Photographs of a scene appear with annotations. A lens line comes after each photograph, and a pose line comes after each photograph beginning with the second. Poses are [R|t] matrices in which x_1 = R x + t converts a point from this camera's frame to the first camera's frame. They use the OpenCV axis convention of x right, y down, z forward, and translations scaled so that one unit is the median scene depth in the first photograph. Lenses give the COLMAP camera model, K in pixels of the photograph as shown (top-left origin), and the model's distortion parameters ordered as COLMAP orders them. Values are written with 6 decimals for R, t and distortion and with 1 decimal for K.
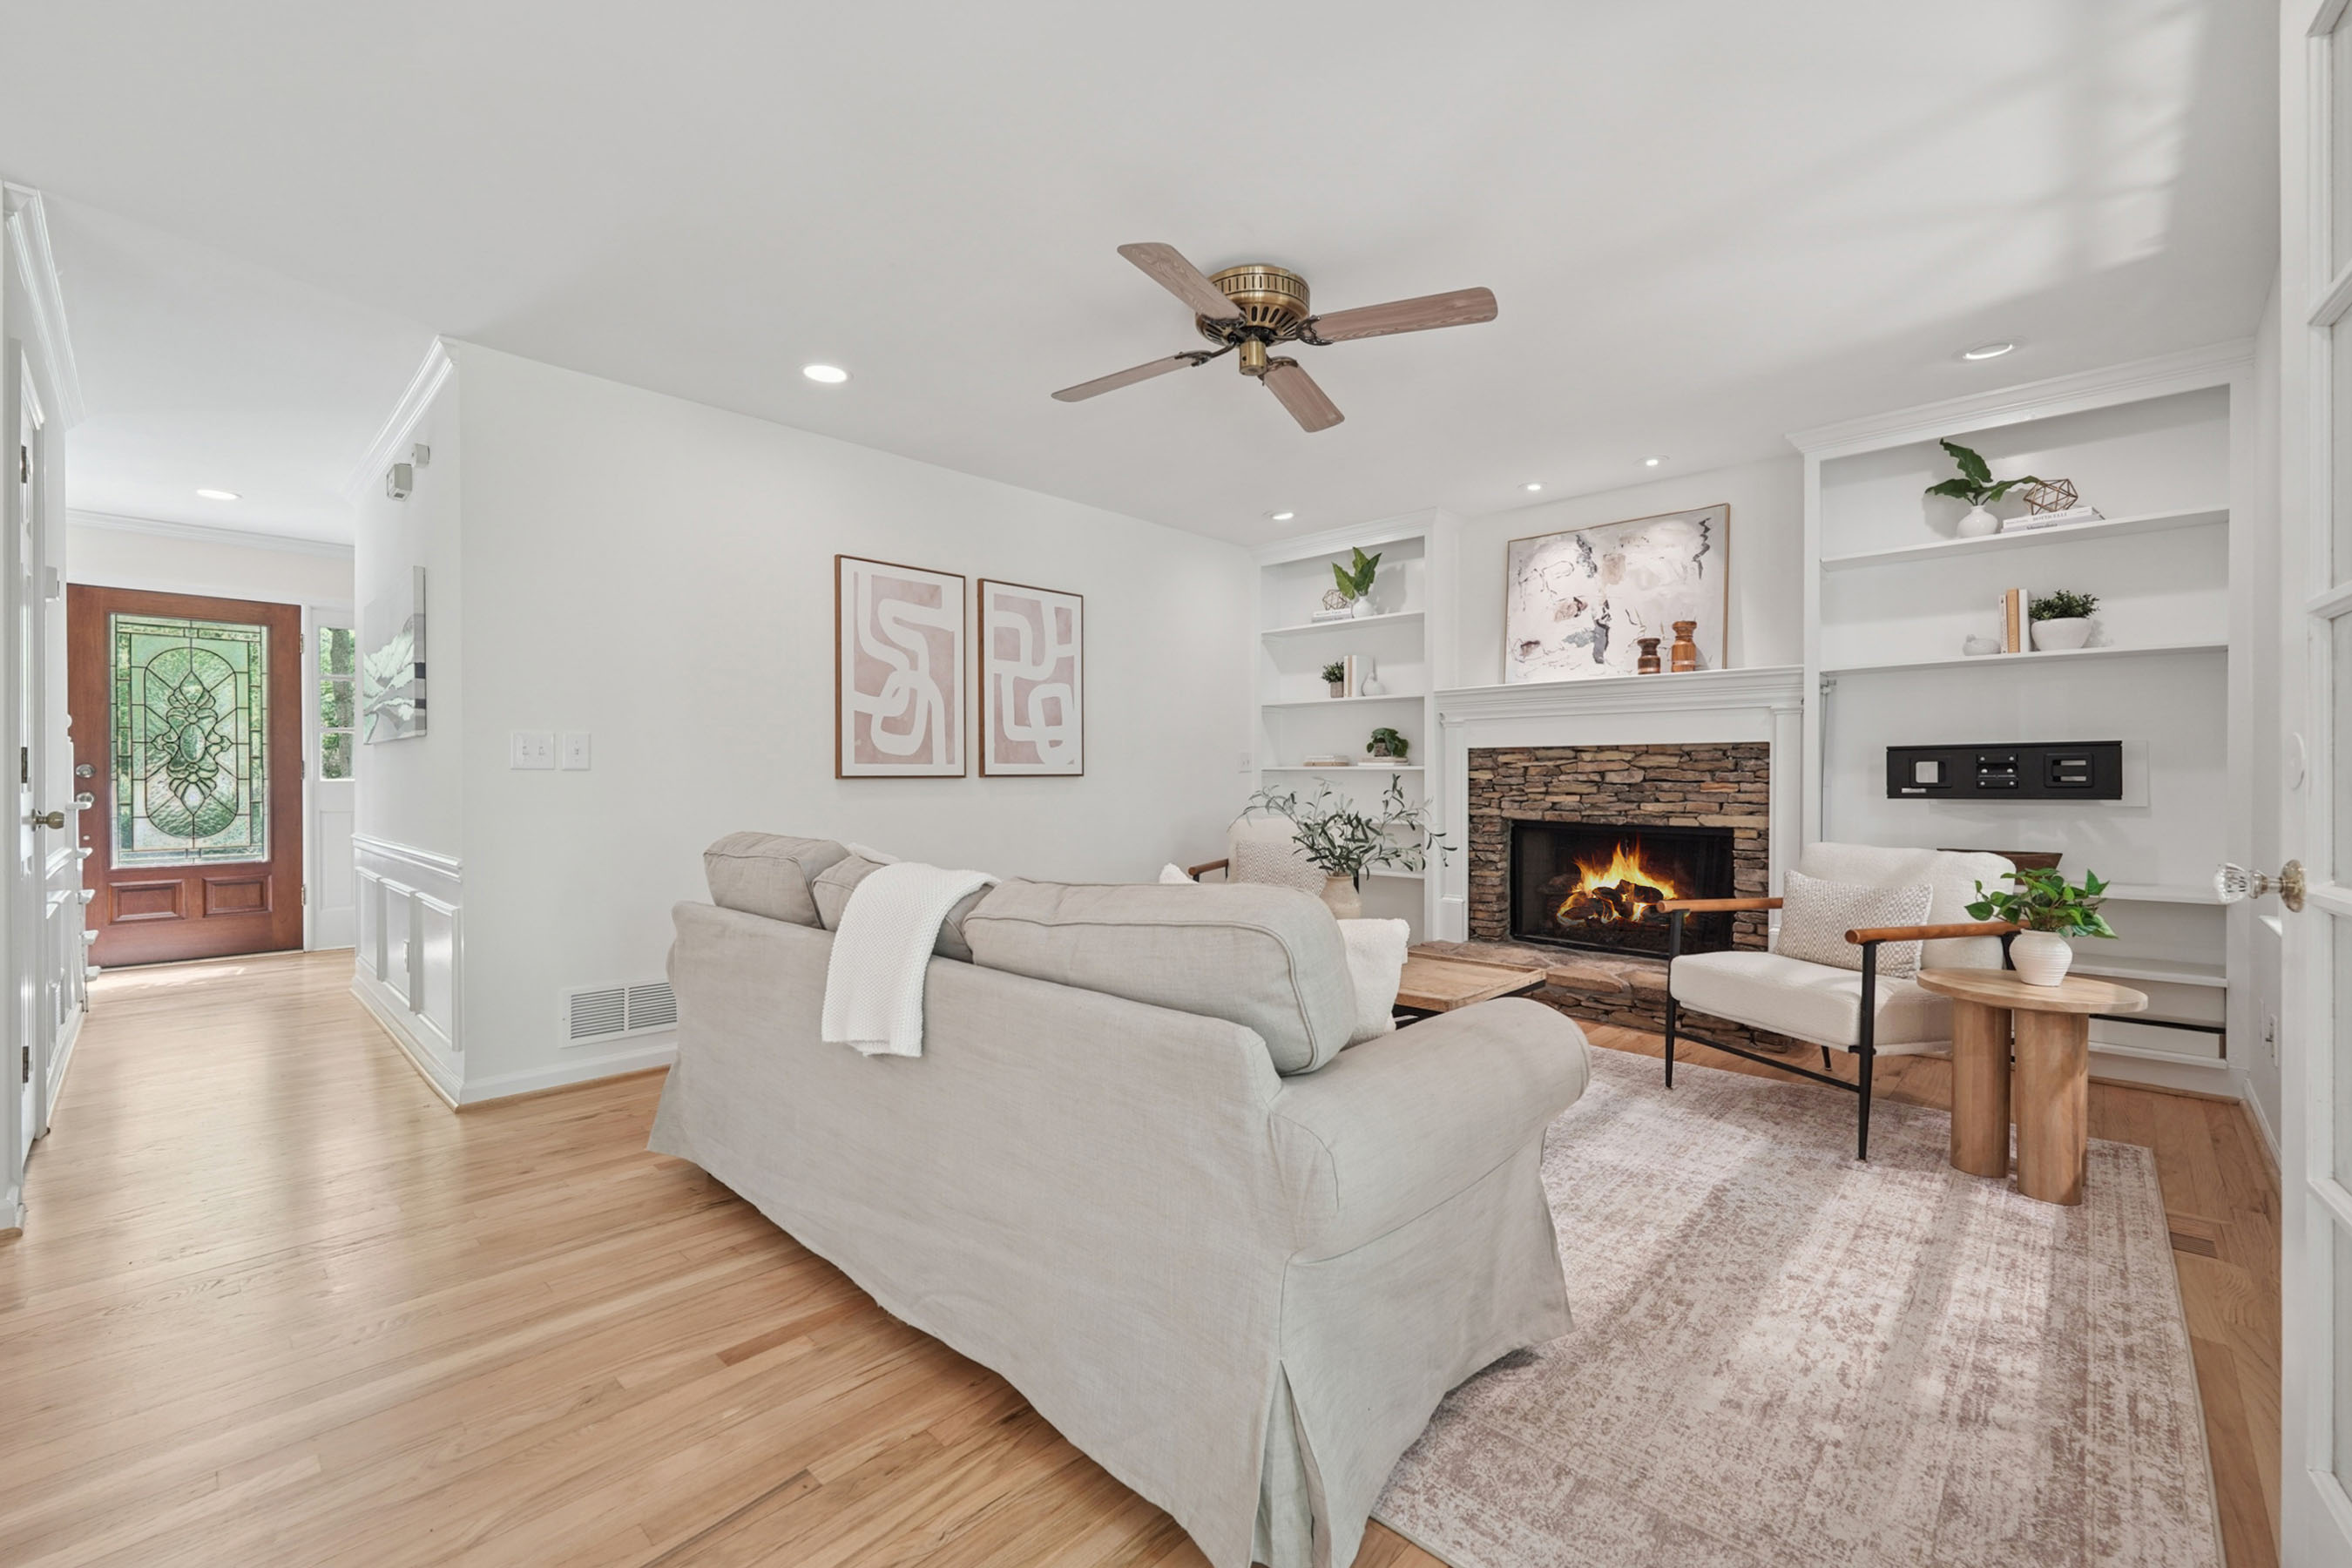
lens RADIAL K [[973.1, 0, 1174.6], [0, 973.1, 779.1], [0, 0, 1]] dist [0.000225, -0.000172]
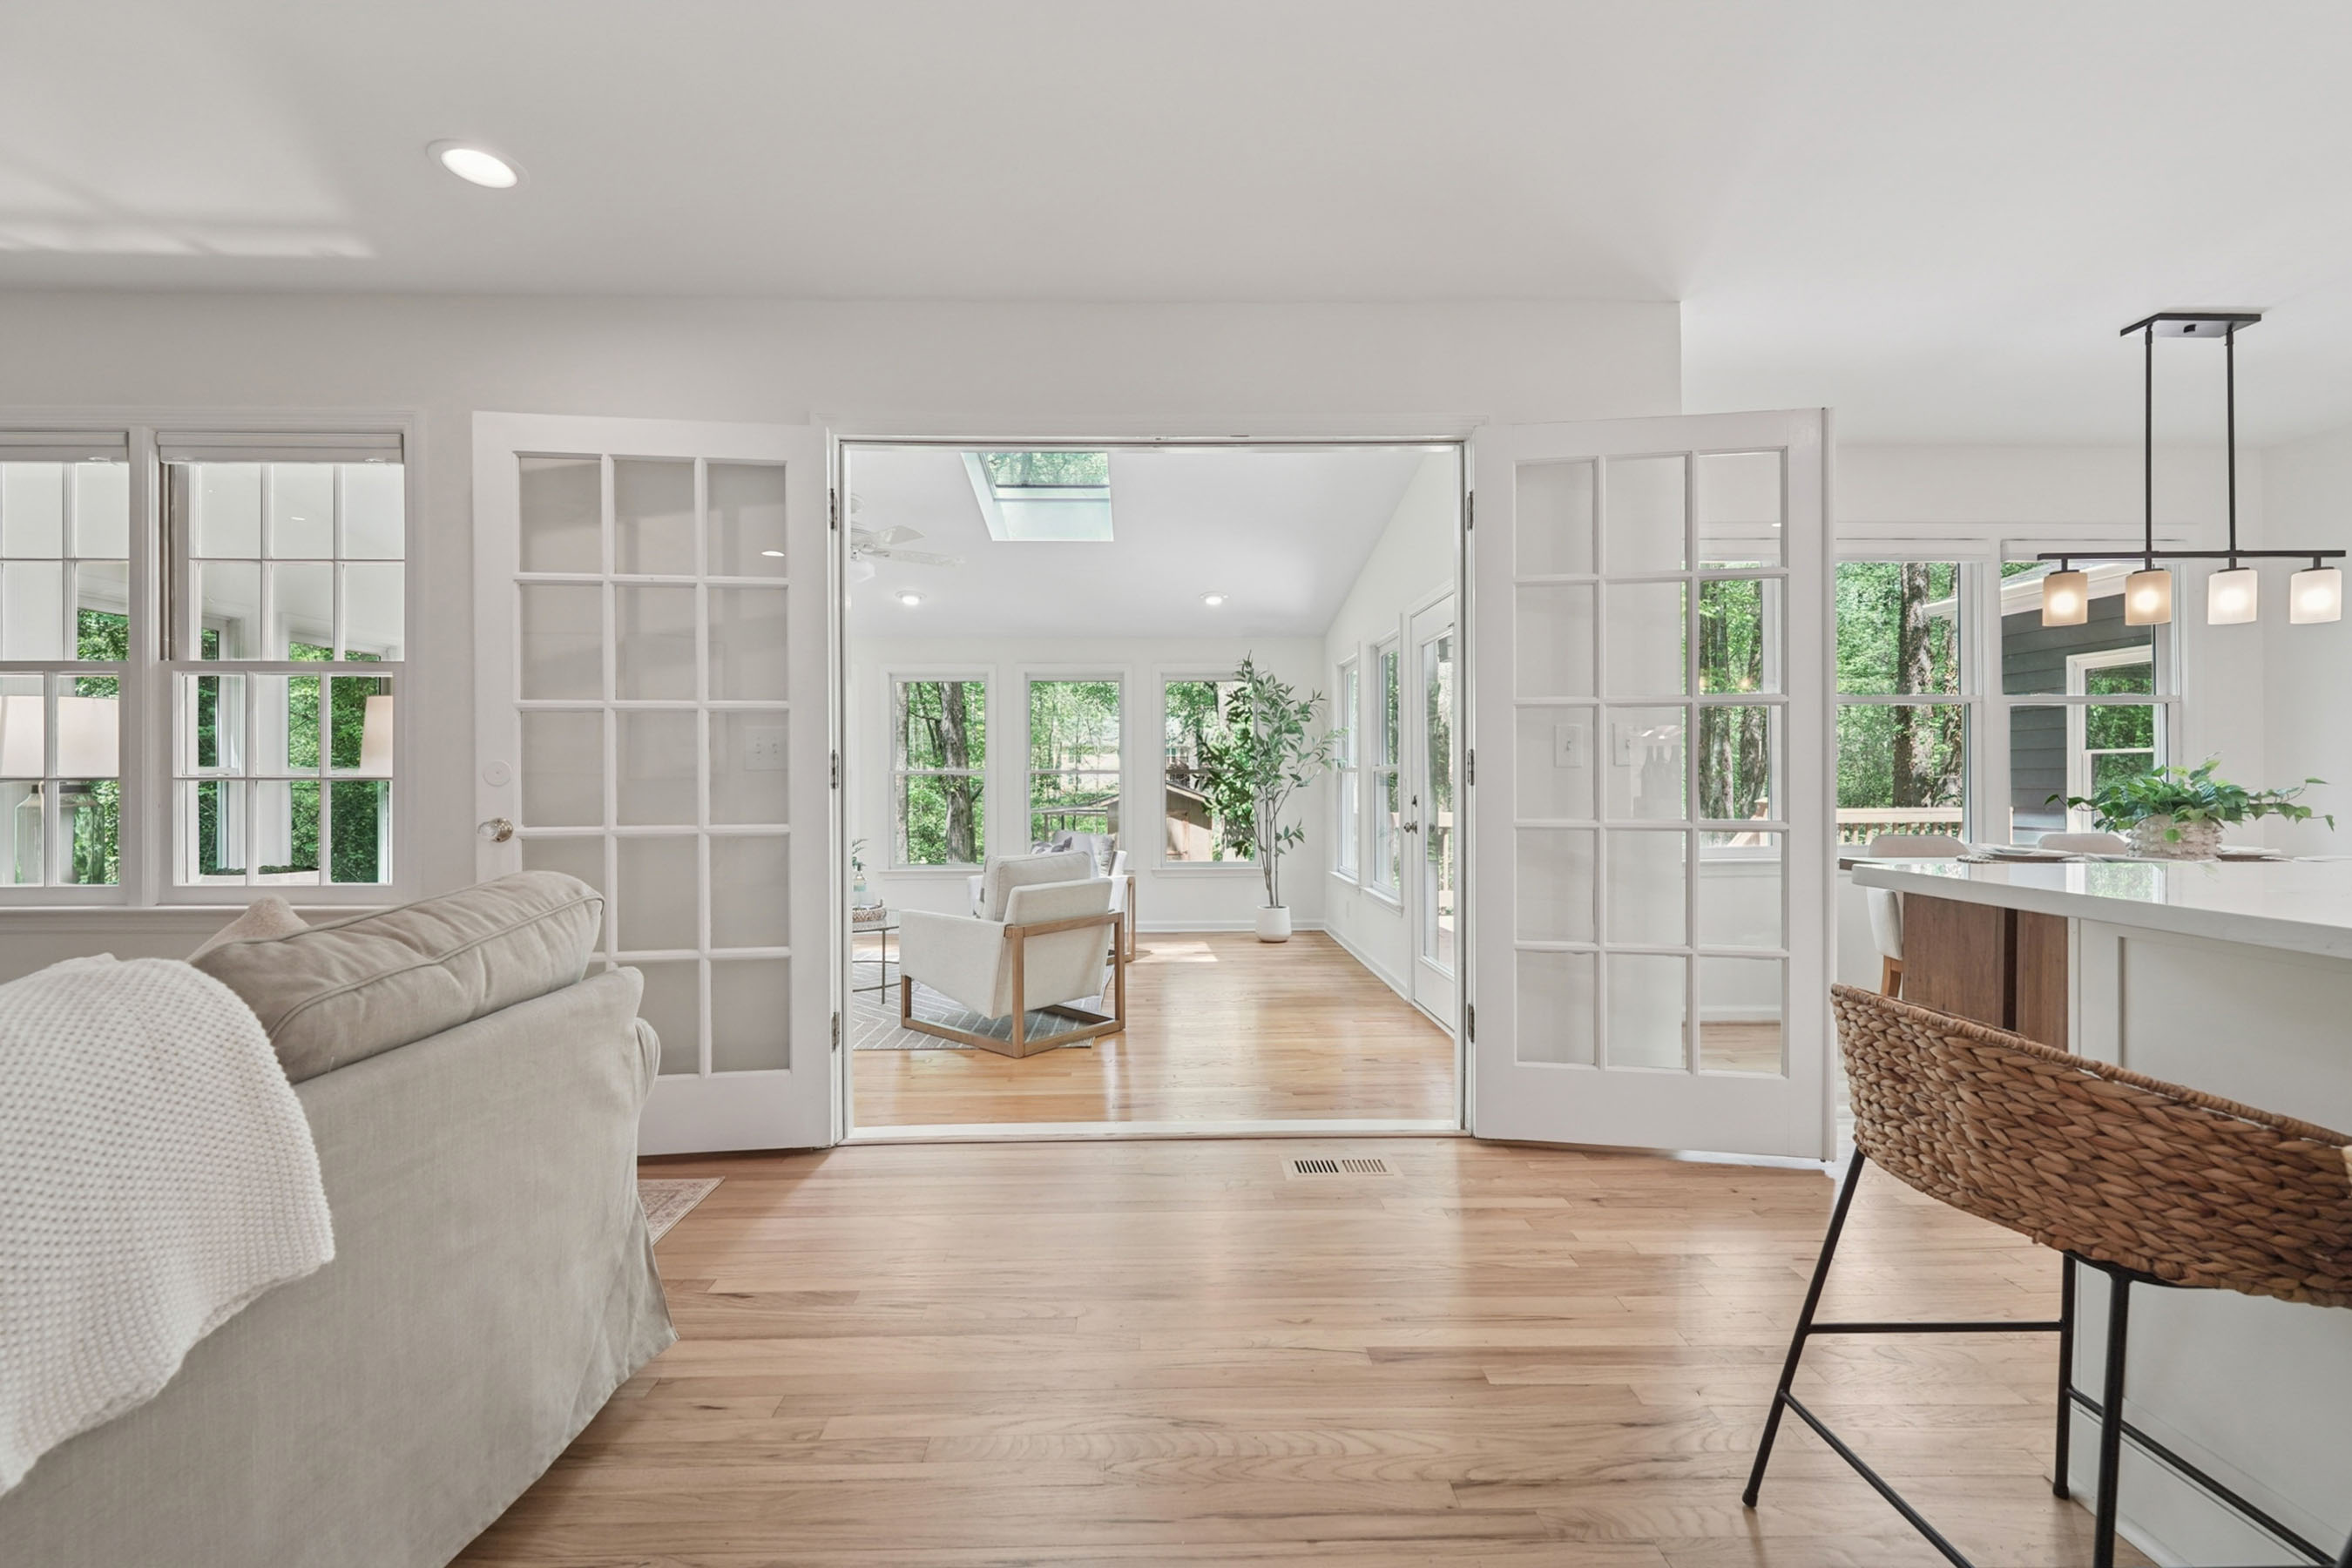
lens RADIAL K [[973.1, 0, 1160.9], [0, 973.1, 784.1], [0, 0, 1]] dist [0.000225, -0.000172]
pose [[-0.706427, -0.001145, 0.707784, -0.455770], [0.003209, 0.999983, 0.004820, 0.000335], [-0.707778, 0.005676, -0.706412, 0.466731]]
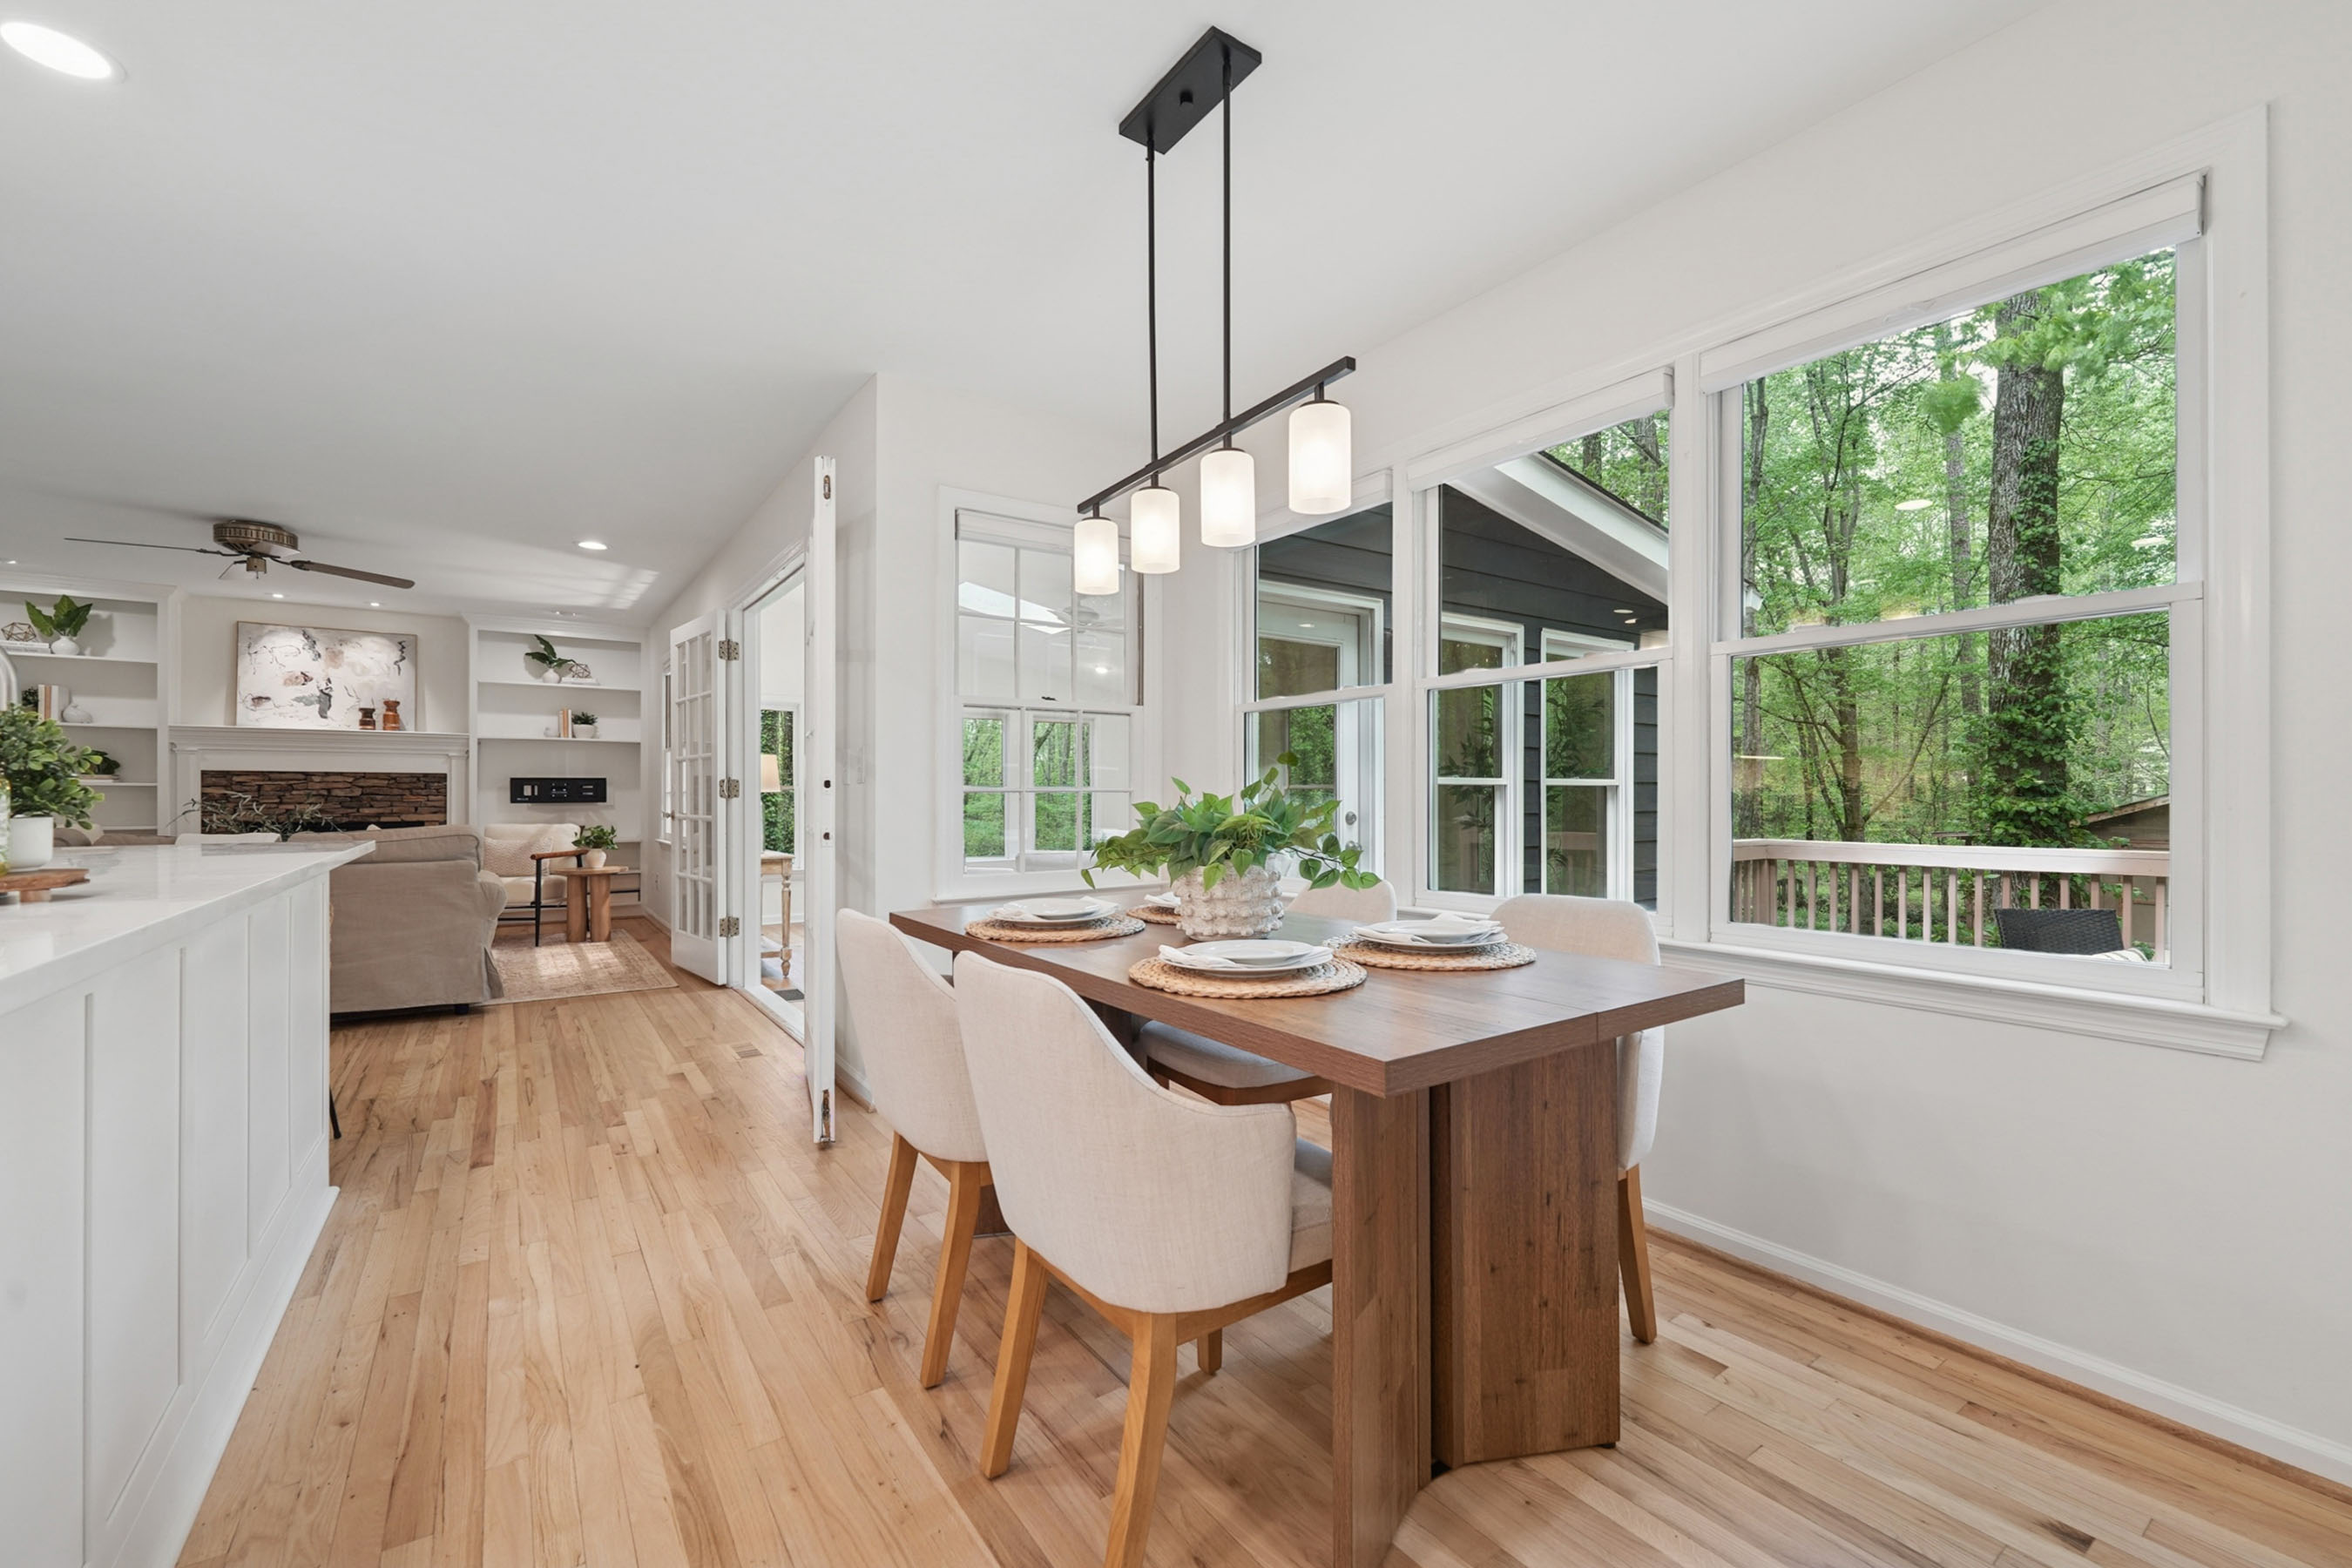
lens RADIAL K [[973.1, 0, 1173.3], [0, 973.1, 794.1], [0, 0, 1]] dist [0.000225, -0.000172]
pose [[0.201850, 0.000775, 0.979416, -0.976293], [-0.000663, 1.000000, -0.000654, 0.000760], [-0.979416, -0.000517, 0.201850, -0.762666]]
